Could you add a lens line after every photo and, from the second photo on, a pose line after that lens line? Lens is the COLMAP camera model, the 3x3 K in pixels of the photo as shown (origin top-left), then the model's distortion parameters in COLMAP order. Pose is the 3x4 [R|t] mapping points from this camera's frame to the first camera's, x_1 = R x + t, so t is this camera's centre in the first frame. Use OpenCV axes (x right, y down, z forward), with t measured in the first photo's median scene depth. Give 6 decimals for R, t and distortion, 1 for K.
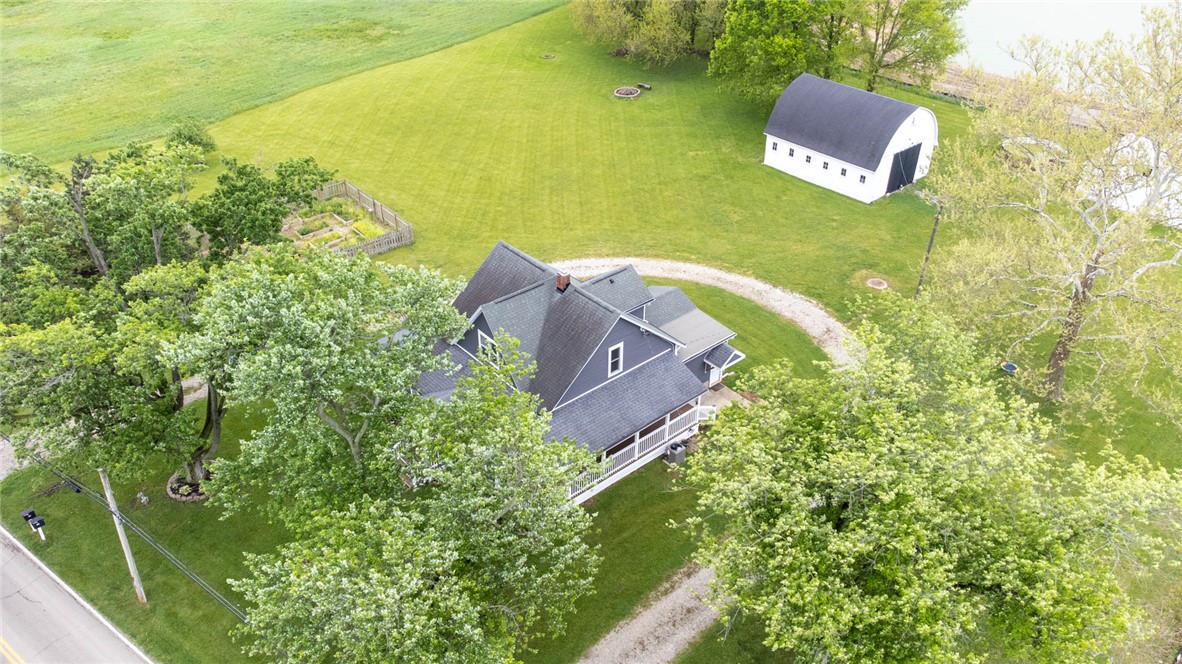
lens RADIAL K [[874.9, 0, 584.5], [0, 874.9, 333.6], [0, 0, 1]] dist [0.040880, 0.033160]
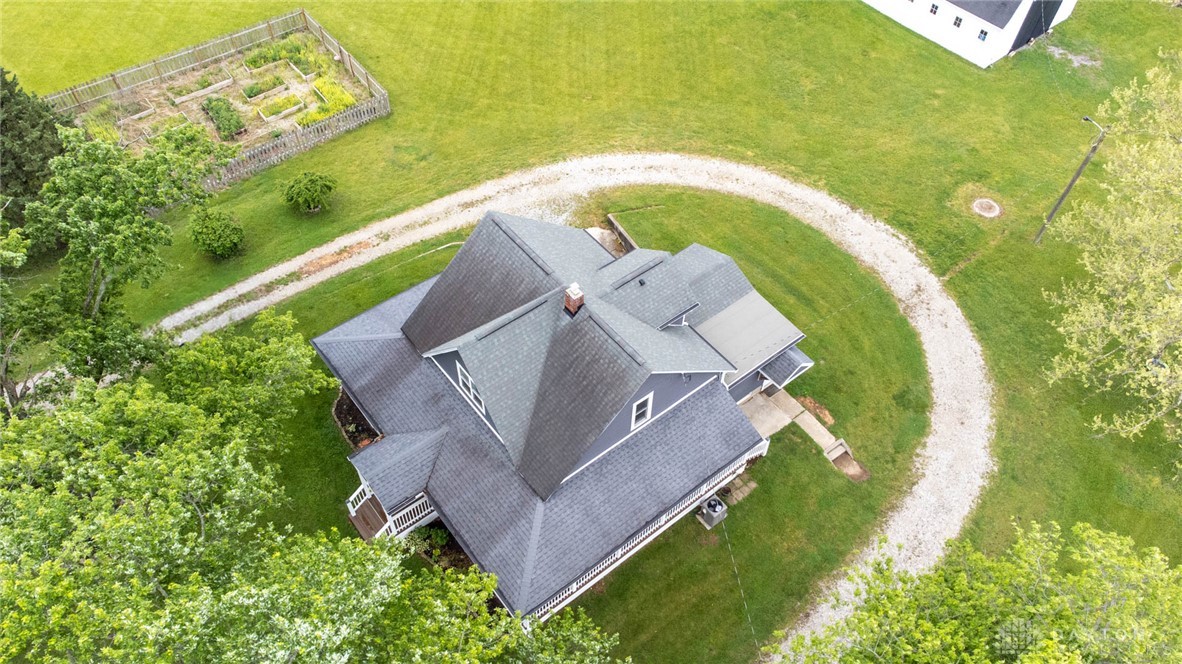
lens RADIAL K [[892.4, 0, 586.2], [0, 892.4, 330.0], [0, 0, 1]] dist [-0.025601, 0.136689]
pose [[0.999215, 0.035289, -0.018014, -0.000188], [-0.028184, 0.952617, 0.302862, -0.163120], [0.027848, -0.302117, 0.952864, 0.188431]]
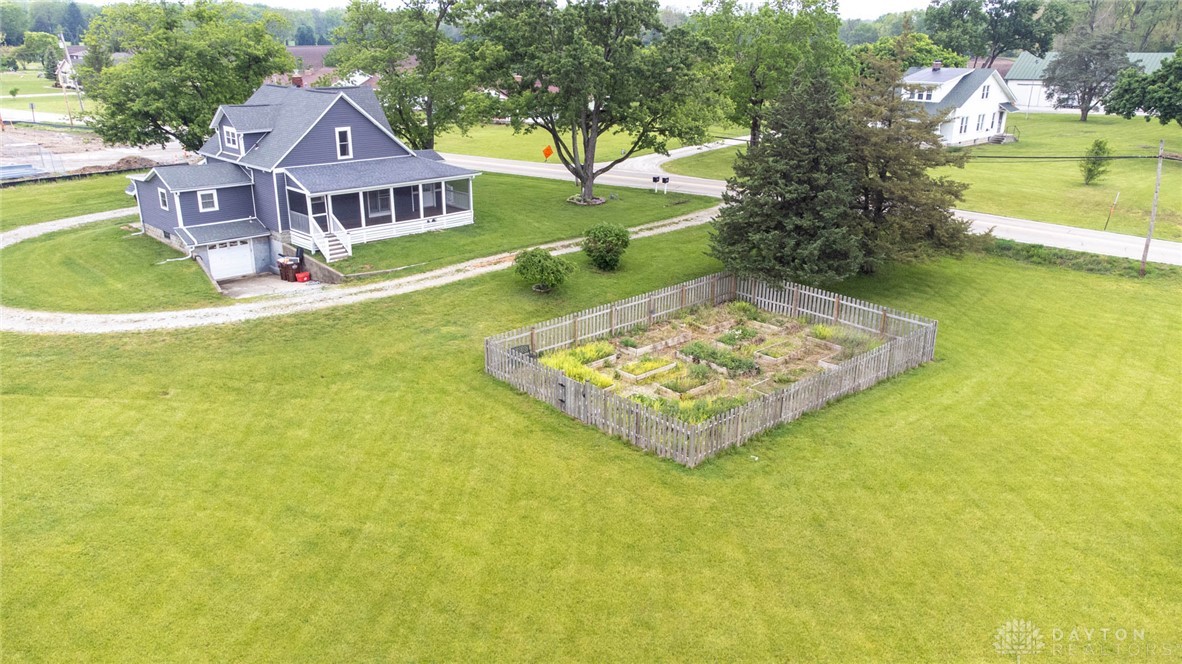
lens RADIAL K [[874.9, 0, 584.5], [0, 874.9, 333.6], [0, 0, 1]] dist [0.040880, 0.033160]
pose [[-0.998524, 0.007654, -0.053763, -0.224343], [-0.038188, 0.604918, 0.795371, -0.533644], [0.038610, 0.796251, -0.603733, 1.285676]]
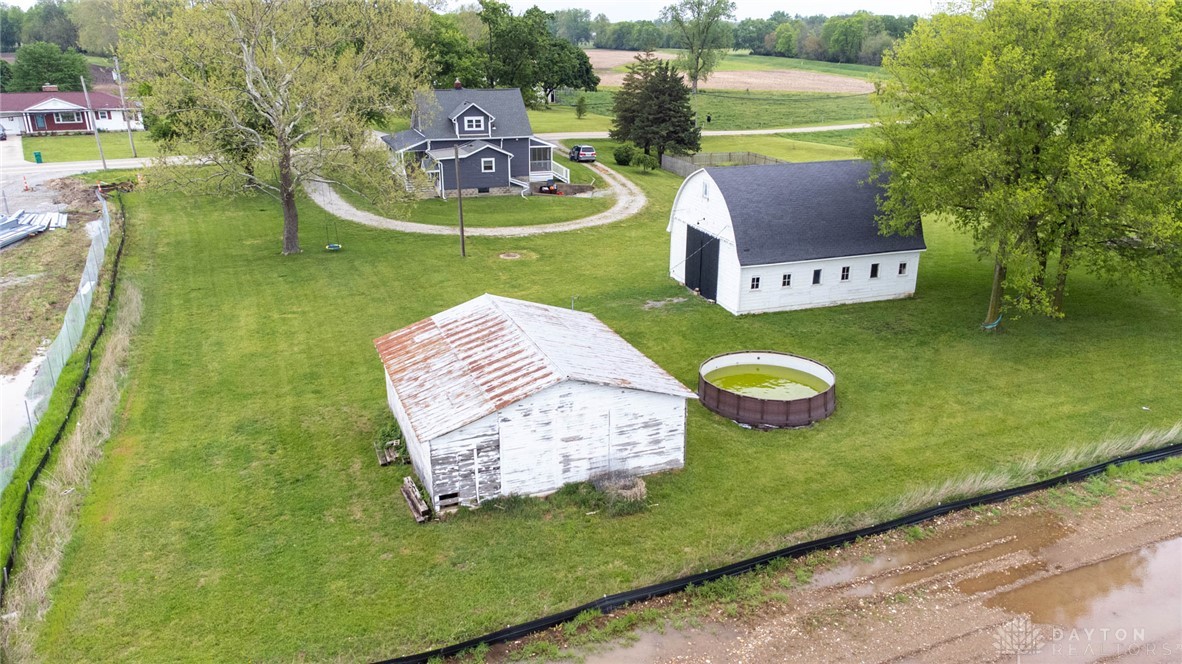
lens RADIAL K [[871.0, 0, 591.0], [0, 871.0, 332.0], [0, 0, 1]] dist [0.028970, -0.007145]
pose [[-0.360334, 0.302714, -0.882340, 1.052665], [-0.524514, 0.716440, 0.460000, -0.434928], [0.771392, 0.628553, -0.099380, 1.090644]]
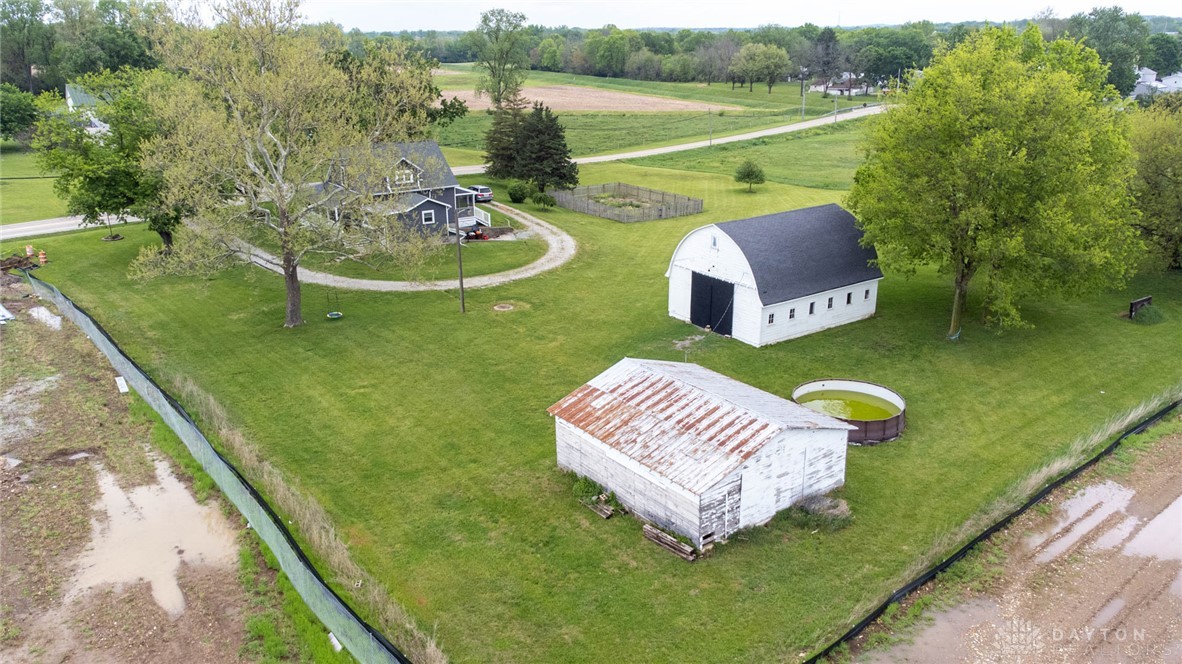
lens RADIAL K [[871.0, 0, 591.0], [0, 871.0, 332.0], [0, 0, 1]] dist [0.028970, -0.007145]
pose [[-0.087374, 0.317158, -0.944339, 1.169766], [-0.552595, 0.773313, 0.310847, -0.368264], [0.828857, 0.548997, 0.107692, 0.887514]]
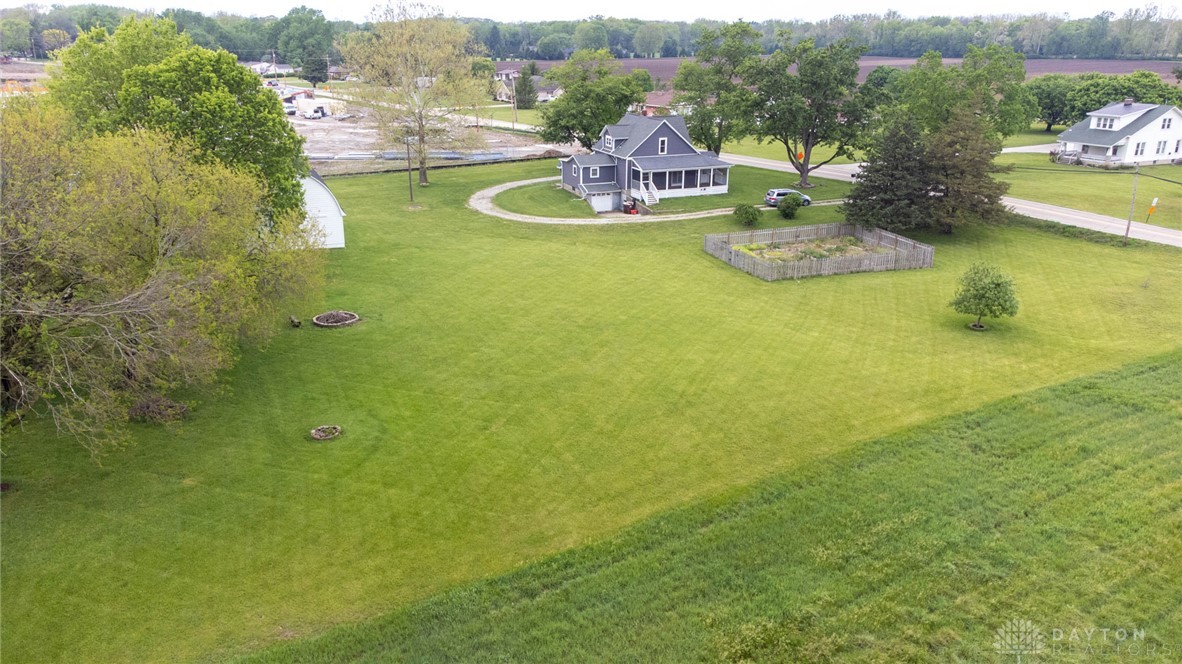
lens RADIAL K [[874.9, 0, 584.5], [0, 874.9, 333.6], [0, 0, 1]] dist [0.040880, 0.033160]
pose [[-0.945217, -0.111098, 0.306955, -0.411437], [0.176576, 0.616869, 0.767003, -0.954913], [-0.274564, 0.779185, -0.563458, 1.771144]]
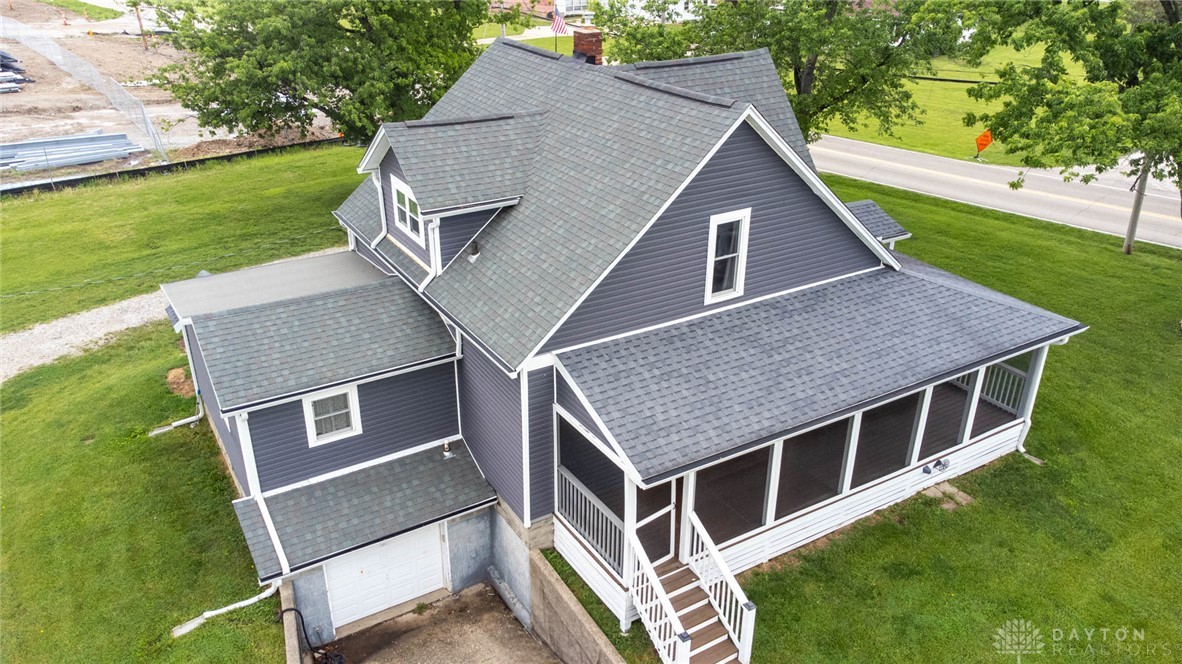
lens RADIAL K [[871.0, 0, 591.0], [0, 871.0, 332.0], [0, 0, 1]] dist [0.028970, -0.007145]
pose [[-0.987952, -0.080089, 0.132424, -0.060922], [0.073716, 0.508835, 0.857702, -0.233879], [-0.136075, 0.857130, -0.496801, 0.848185]]
